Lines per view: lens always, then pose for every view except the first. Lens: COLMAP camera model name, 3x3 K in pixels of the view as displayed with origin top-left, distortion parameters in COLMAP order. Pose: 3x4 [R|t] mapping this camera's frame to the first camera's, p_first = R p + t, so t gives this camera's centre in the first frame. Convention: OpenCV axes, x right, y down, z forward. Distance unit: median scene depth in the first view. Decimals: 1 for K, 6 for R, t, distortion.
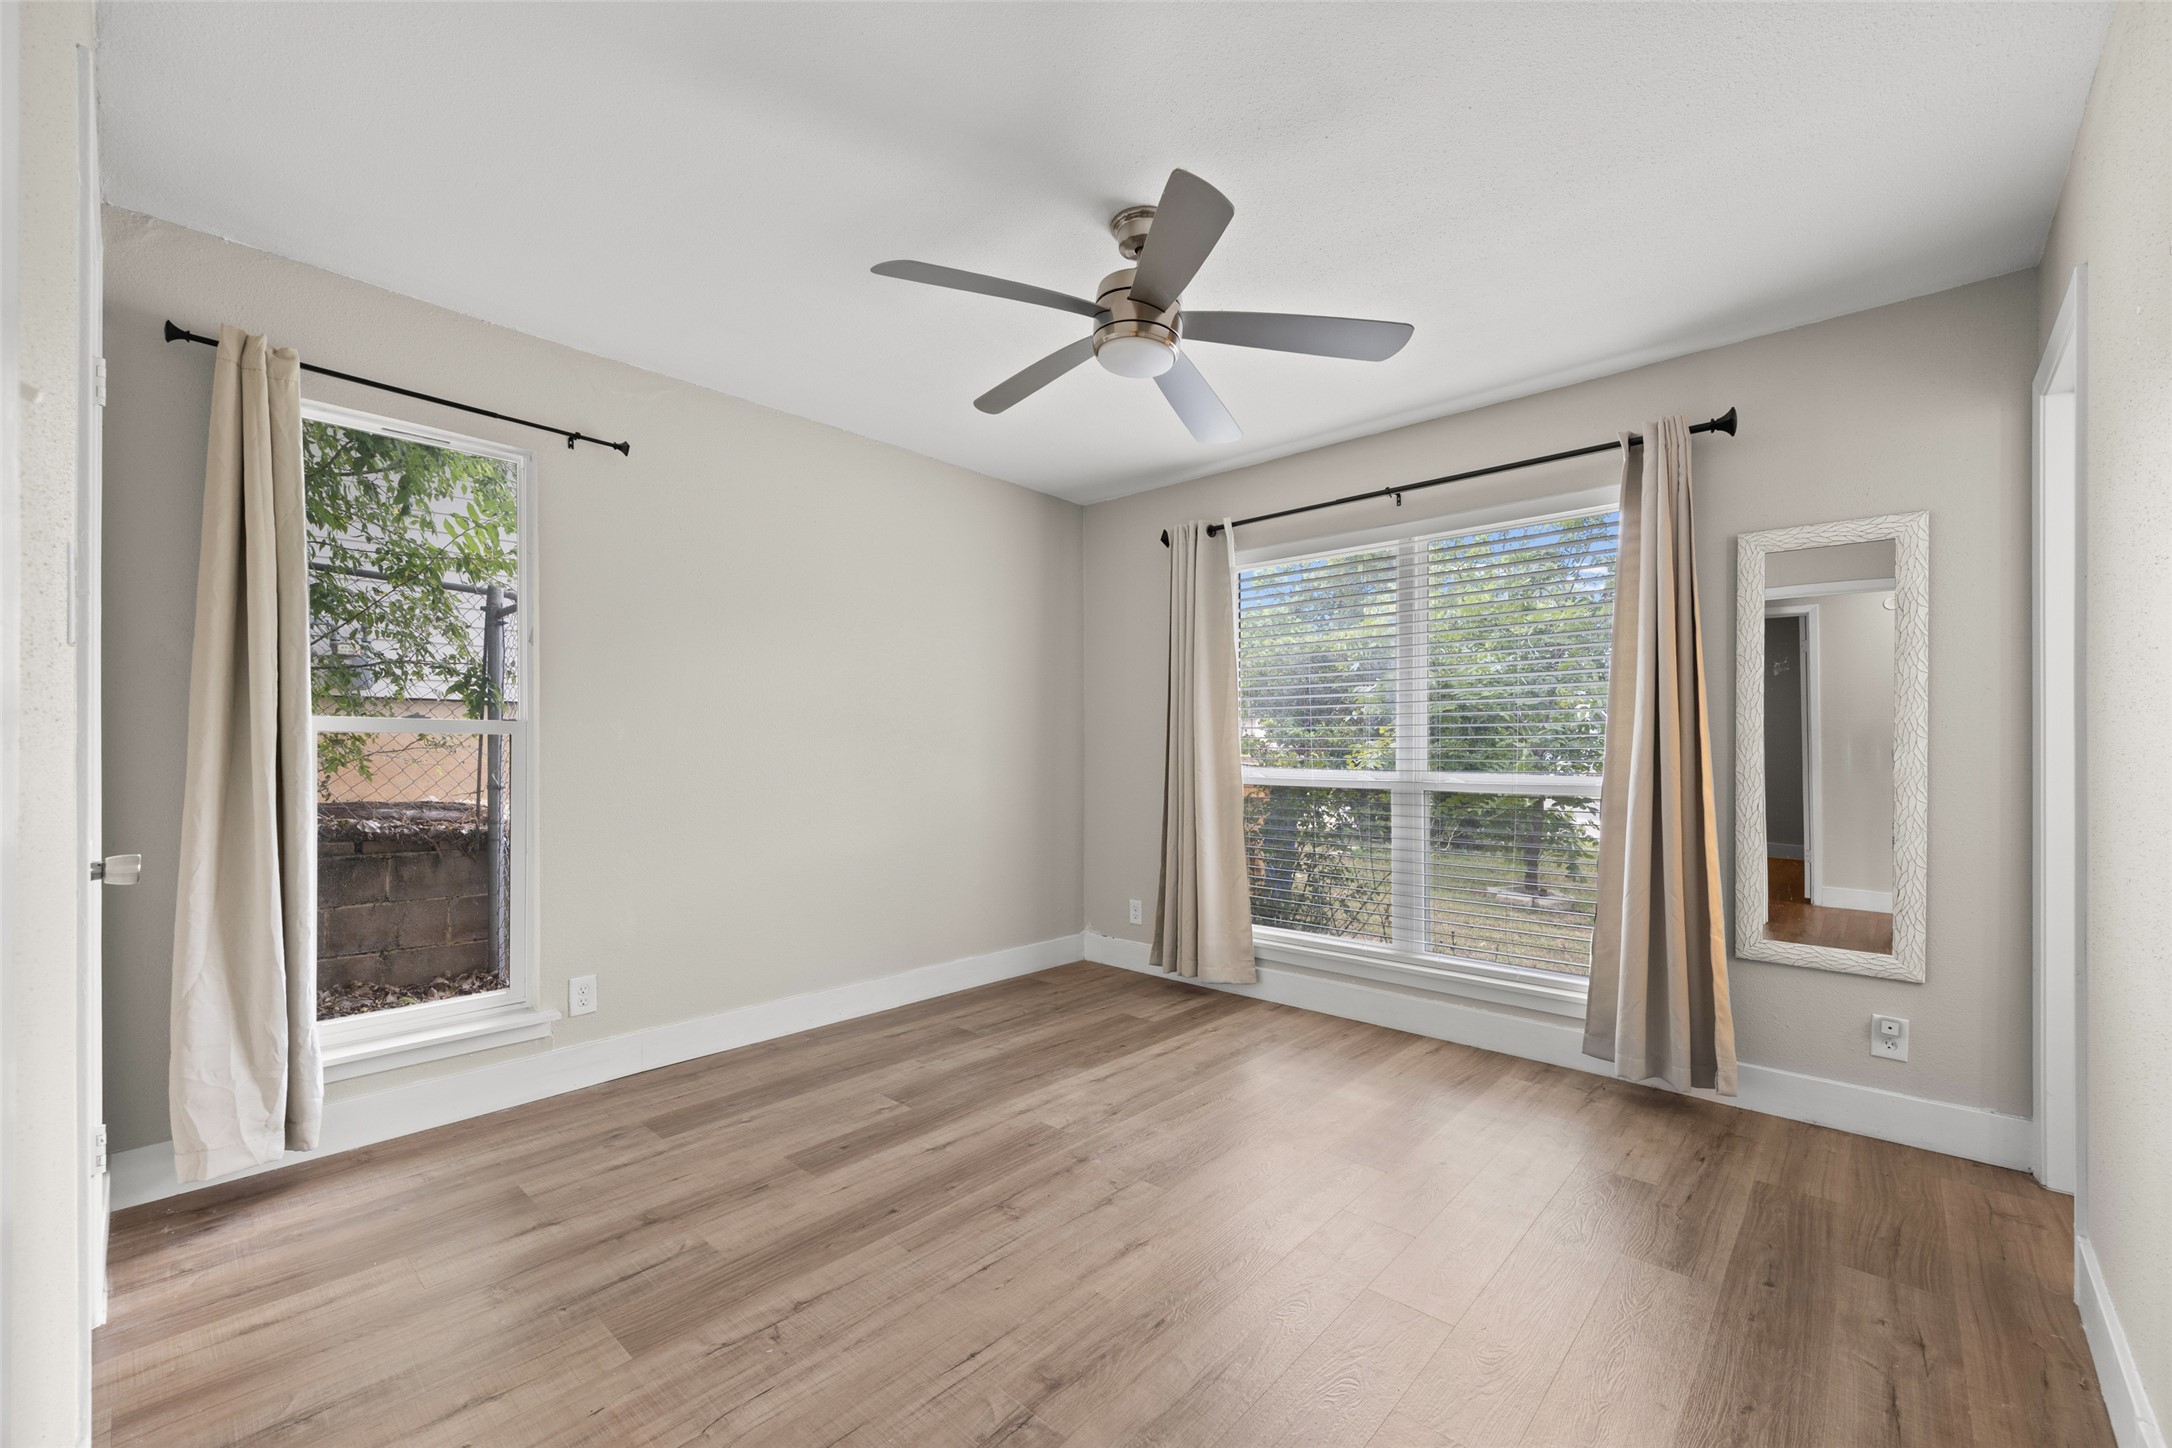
lens RADIAL K [[840.5, 0, 1083.5], [0, 840.5, 745.6], [0, 0, 1]] dist [-0.000181, 0.000030]
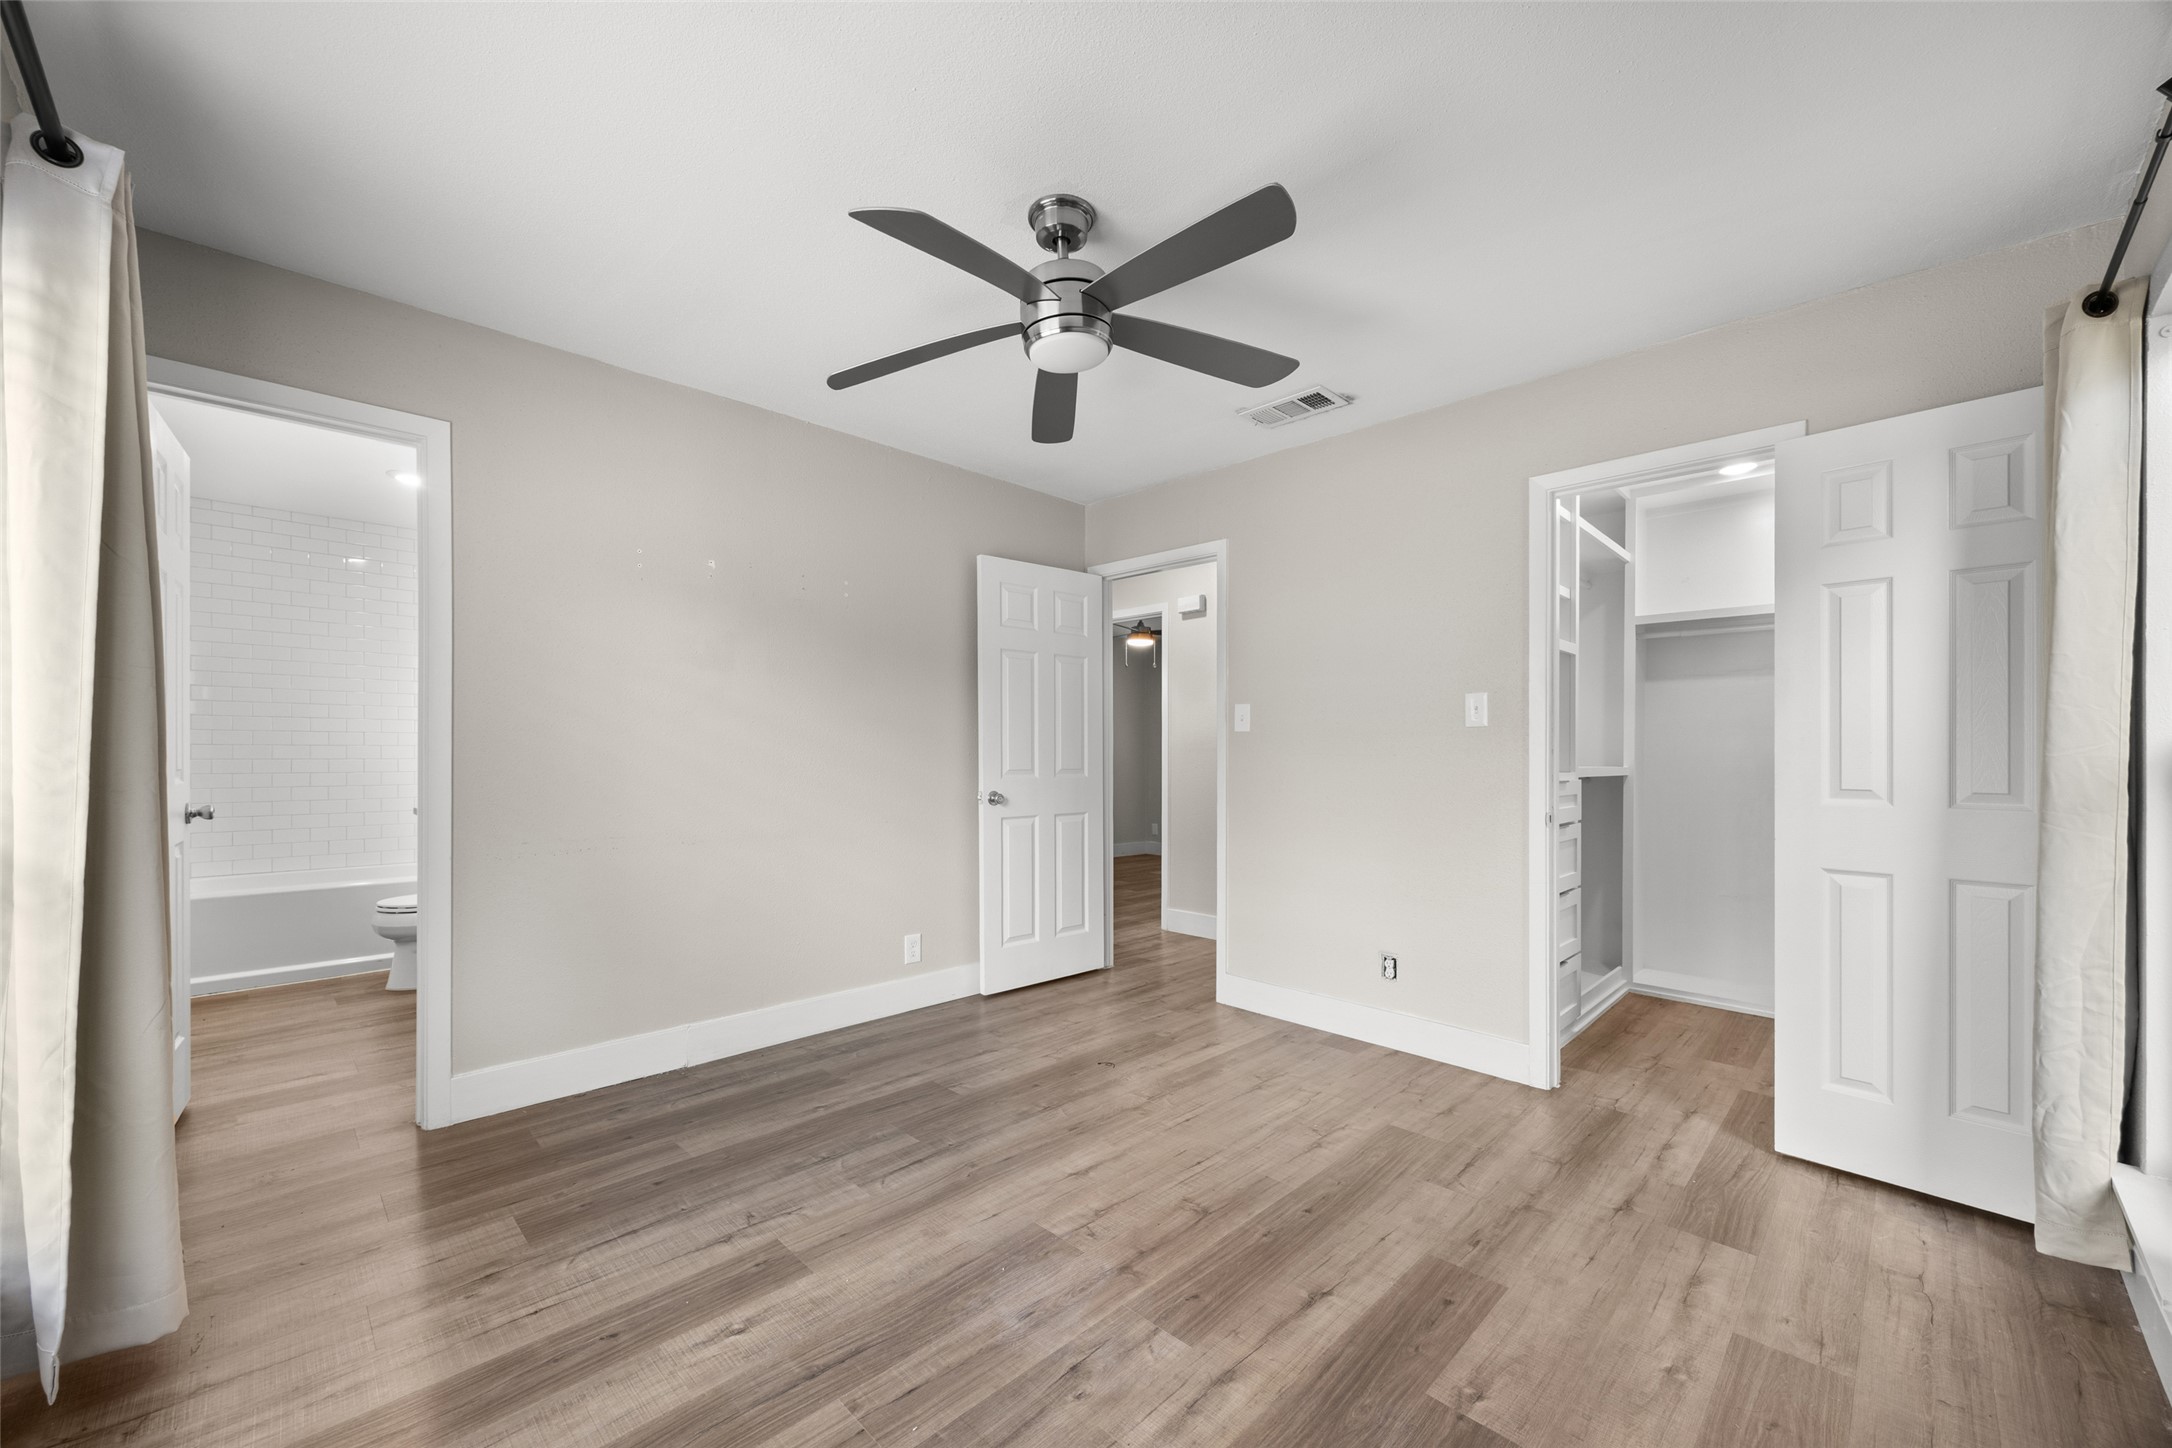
lens RADIAL K [[840.5, 0, 1088.6], [0, 840.5, 747.3], [0, 0, 1]] dist [-0.000181, 0.000030]
pose [[-0.999405, -0.012667, 0.032072, 0.015726], [-0.013098, 0.999826, -0.013282, 0.003616], [-0.031898, -0.013694, -0.999397, 1.984461]]
